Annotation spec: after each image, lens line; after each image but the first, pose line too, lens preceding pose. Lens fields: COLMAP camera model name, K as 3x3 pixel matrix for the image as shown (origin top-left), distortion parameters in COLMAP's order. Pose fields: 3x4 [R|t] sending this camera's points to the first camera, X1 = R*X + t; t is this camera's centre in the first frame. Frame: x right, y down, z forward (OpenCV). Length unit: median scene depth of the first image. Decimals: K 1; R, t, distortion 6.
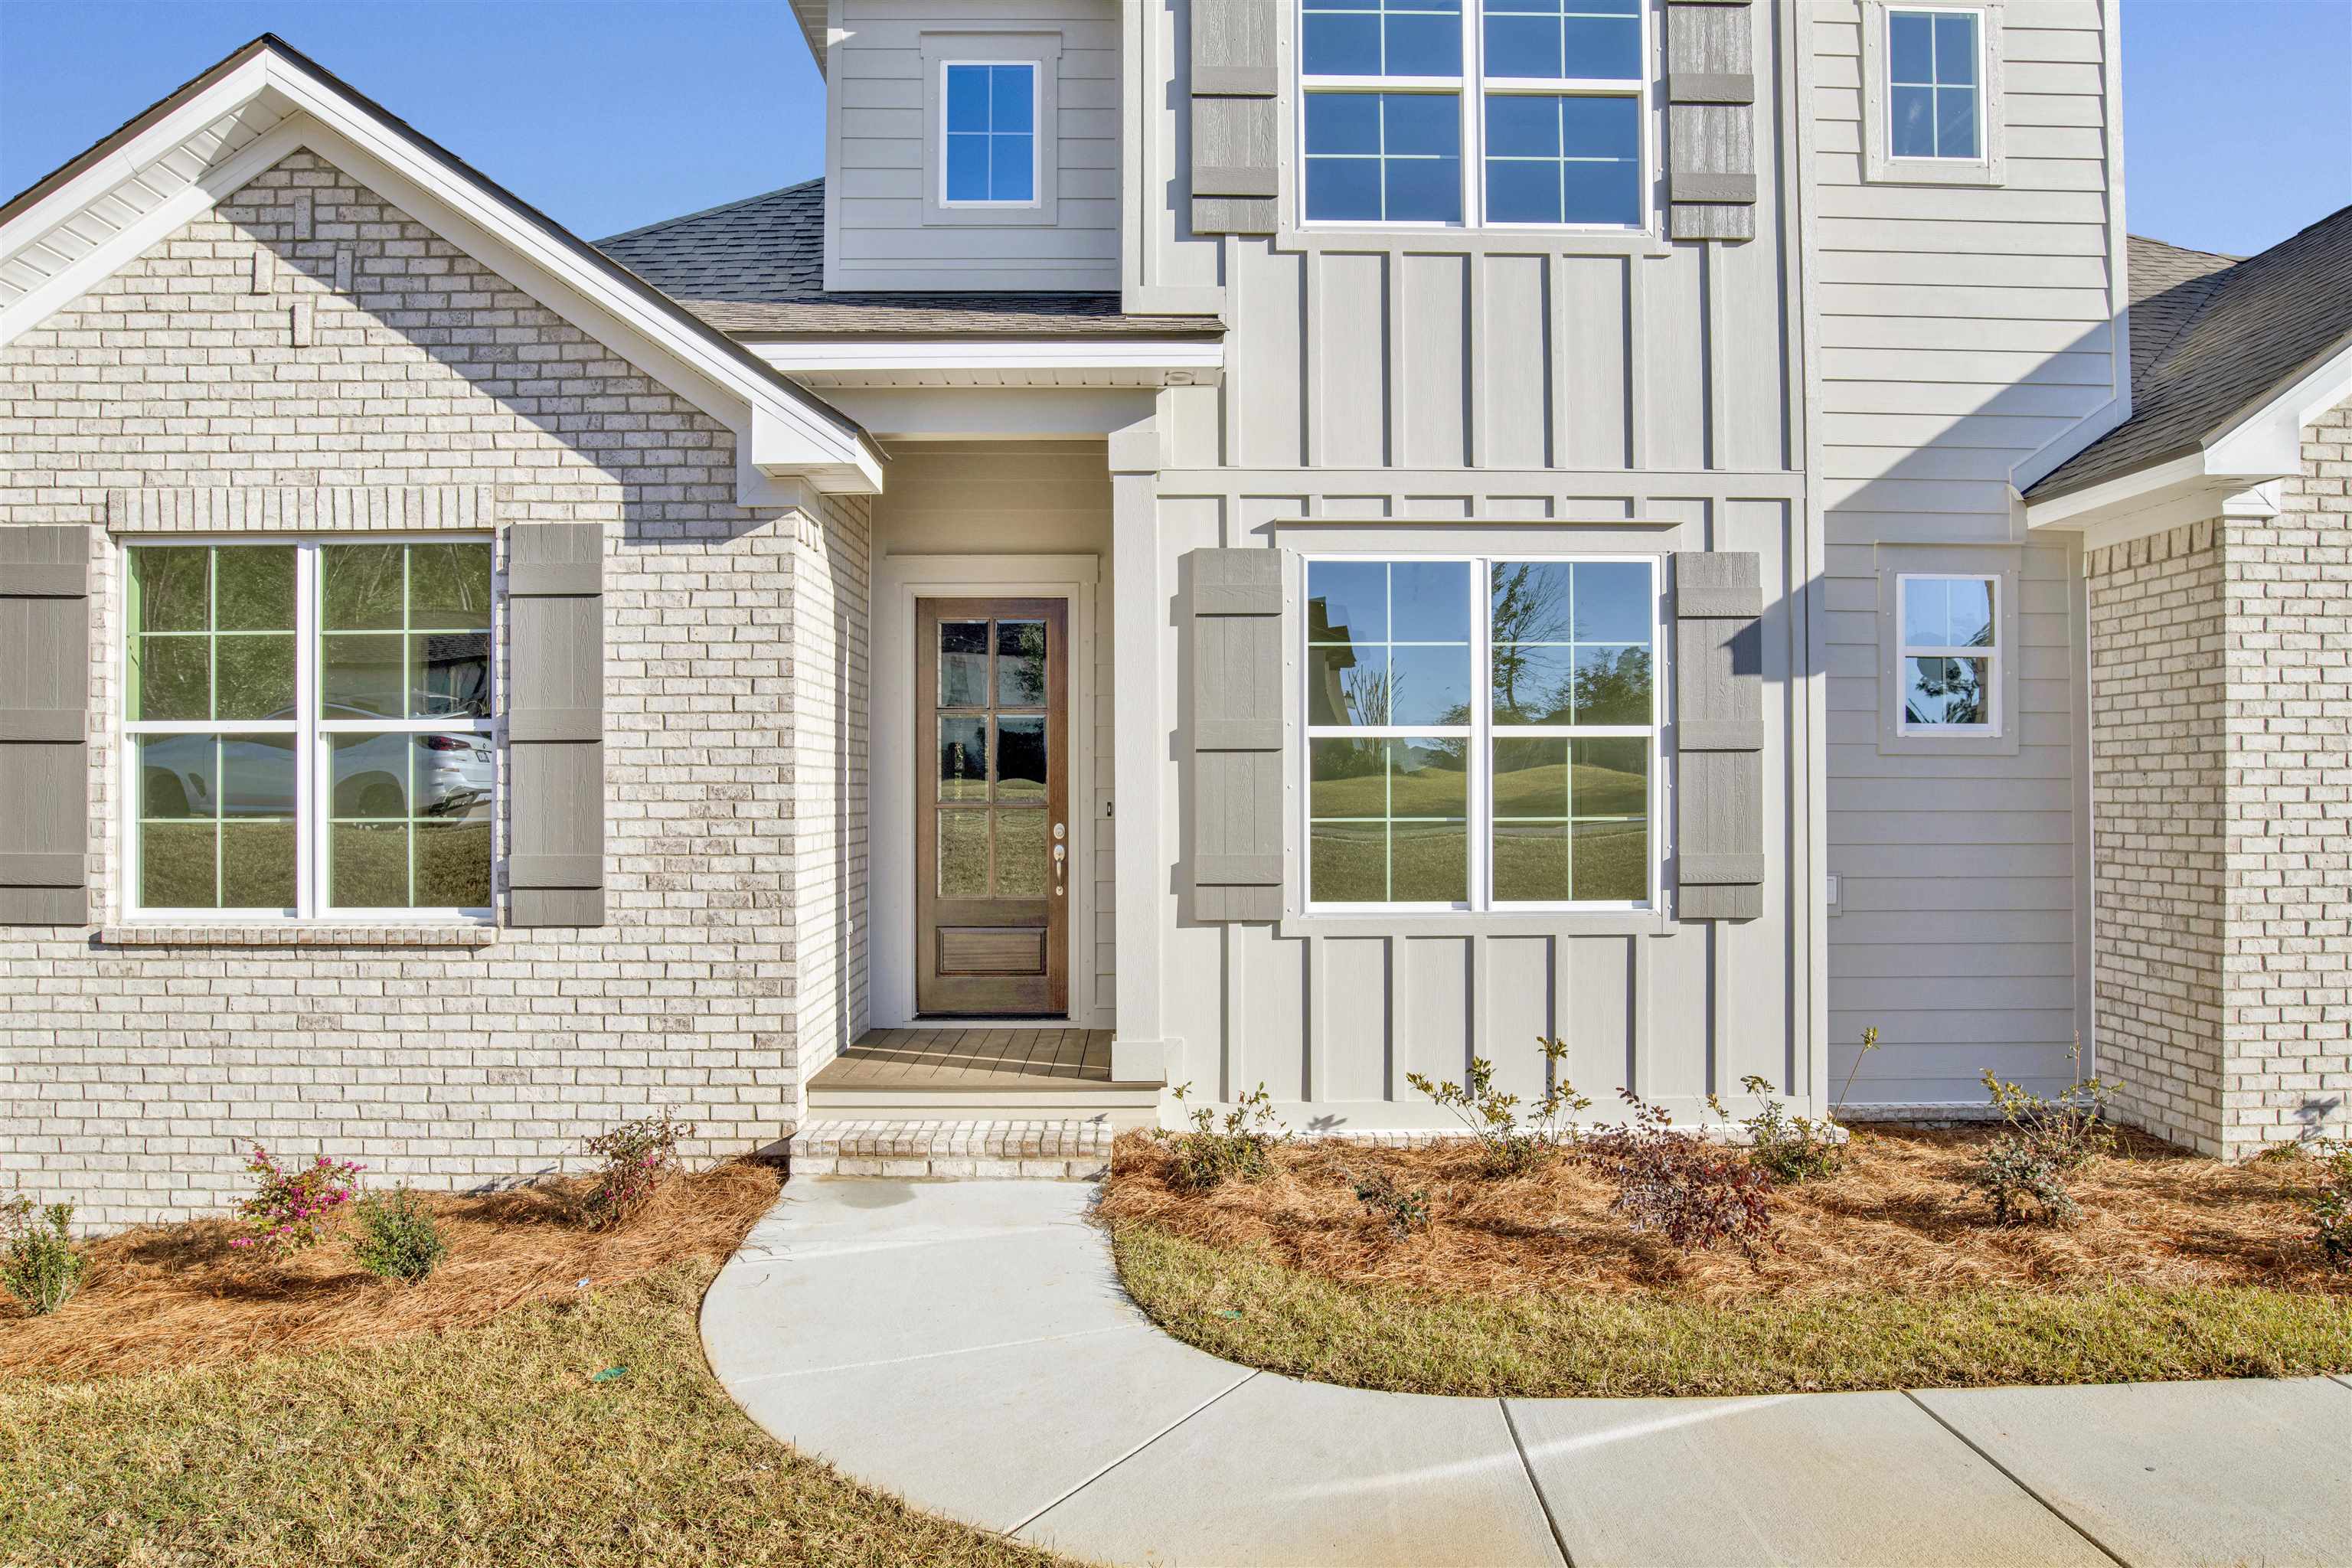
lens RADIAL K [[1599.8, 0, 1172.1], [0, 1599.8, 794.4], [0, 0, 1]] dist [-0.071373, 0.037760]
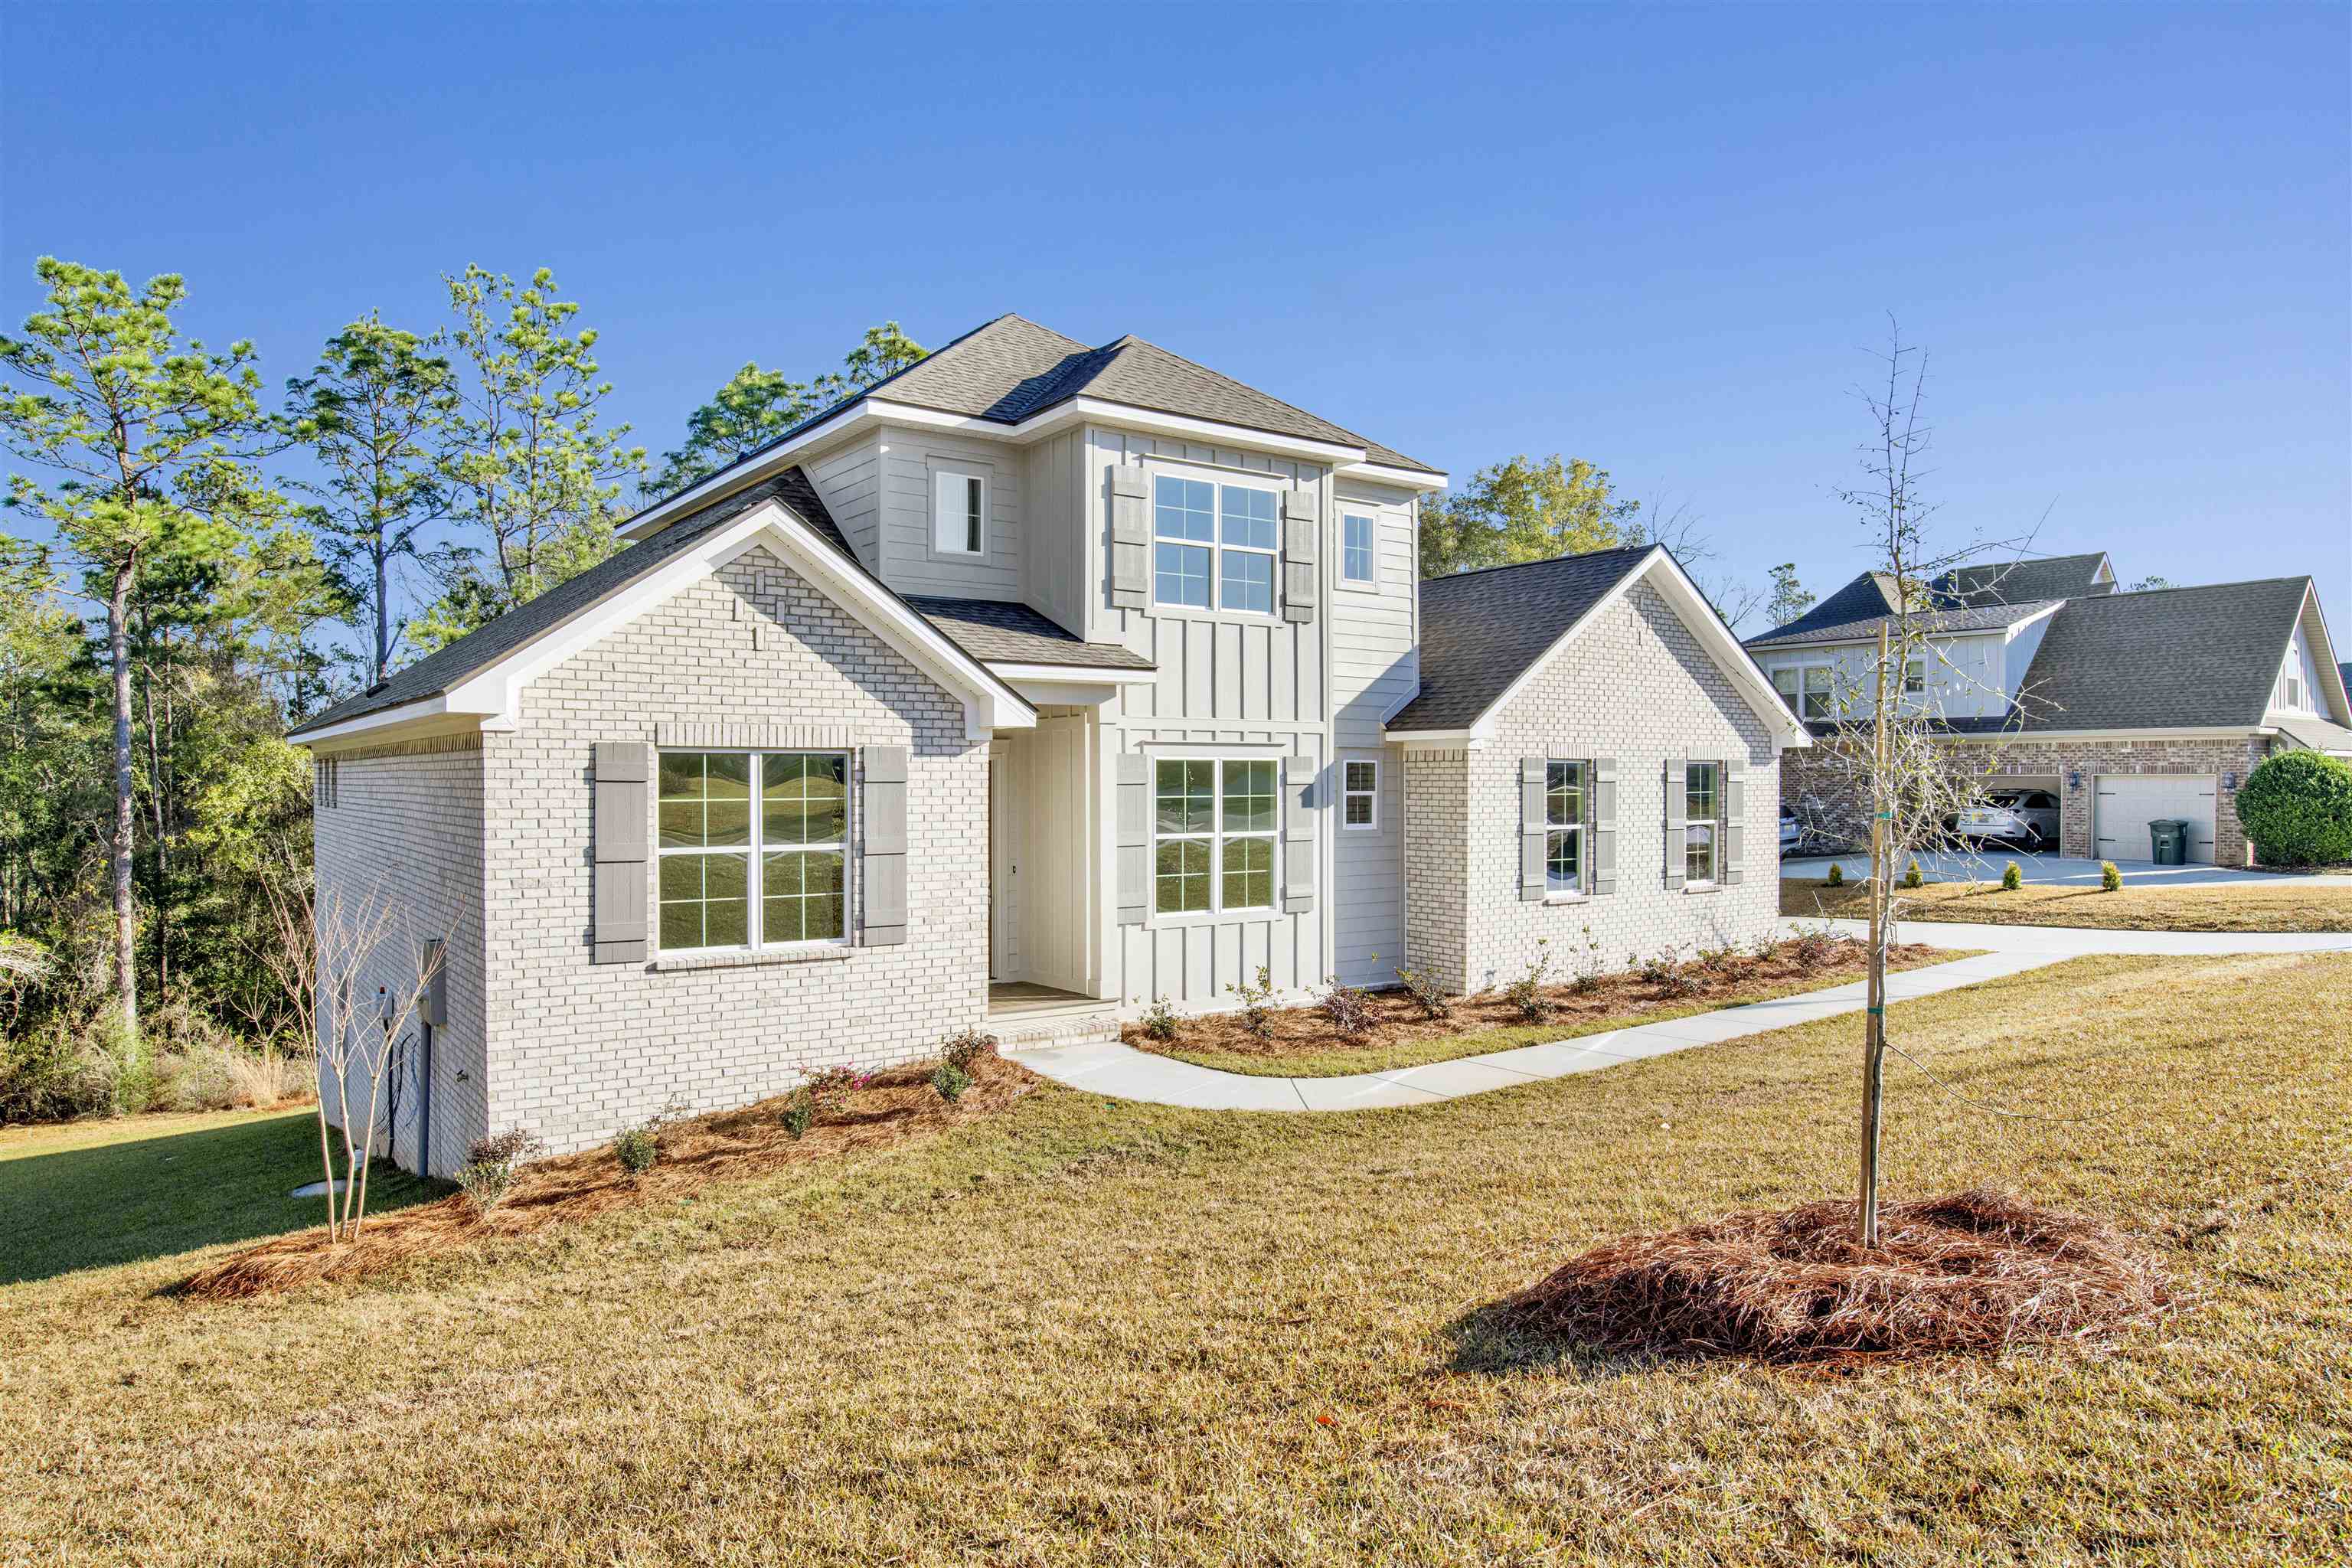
lens RADIAL K [[1464.0, 0, 1174.4], [0, 1464.0, 795.7], [0, 0, 1]] dist [-0.048727, 0.003578]
pose [[0.822114, -0.004183, 0.569307, -1.146864], [-0.002856, 0.999930, 0.011472, -0.130333], [-0.569316, -0.011057, 0.822045, -0.746802]]
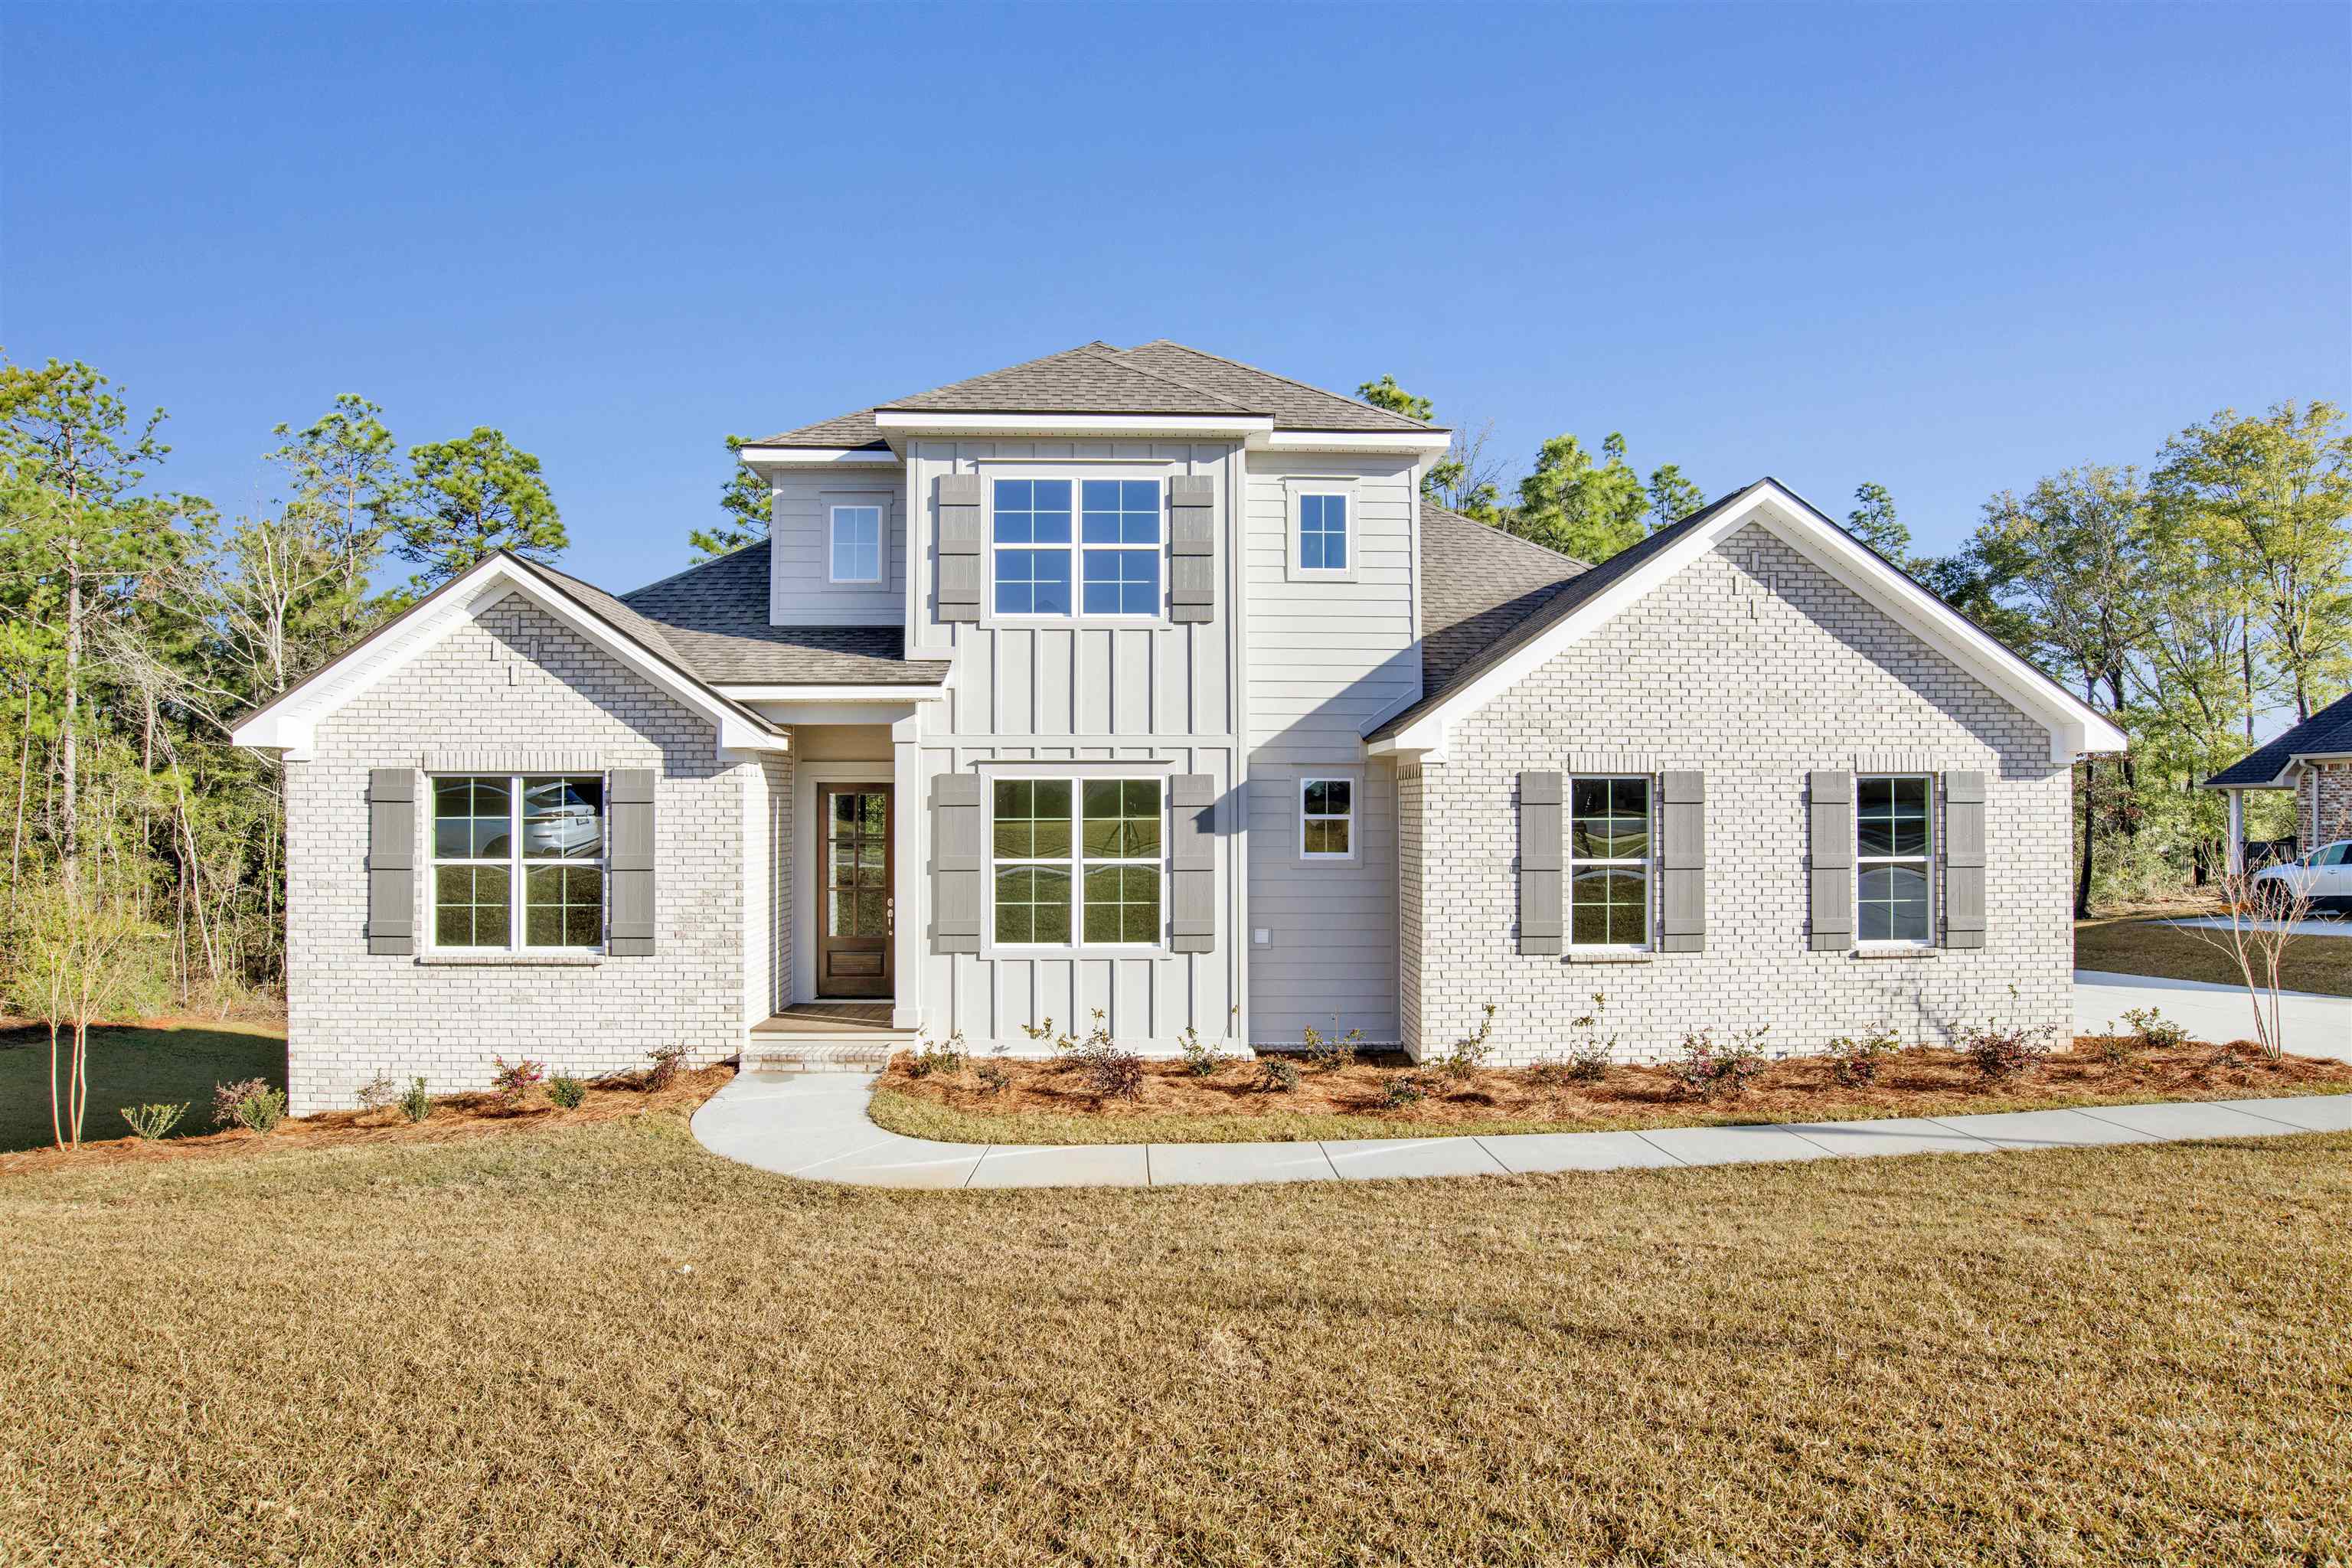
lens RADIAL K [[1347.1, 0, 1176.0], [0, 1347.1, 790.2], [0, 0, 1]] dist [-0.072308, 0.029292]
pose [[0.999820, 0.002250, 0.018865, 0.316510], [-0.002003, 0.999912, -0.013133, -0.119638], [-0.018893, 0.013093, 0.999736, -0.829692]]
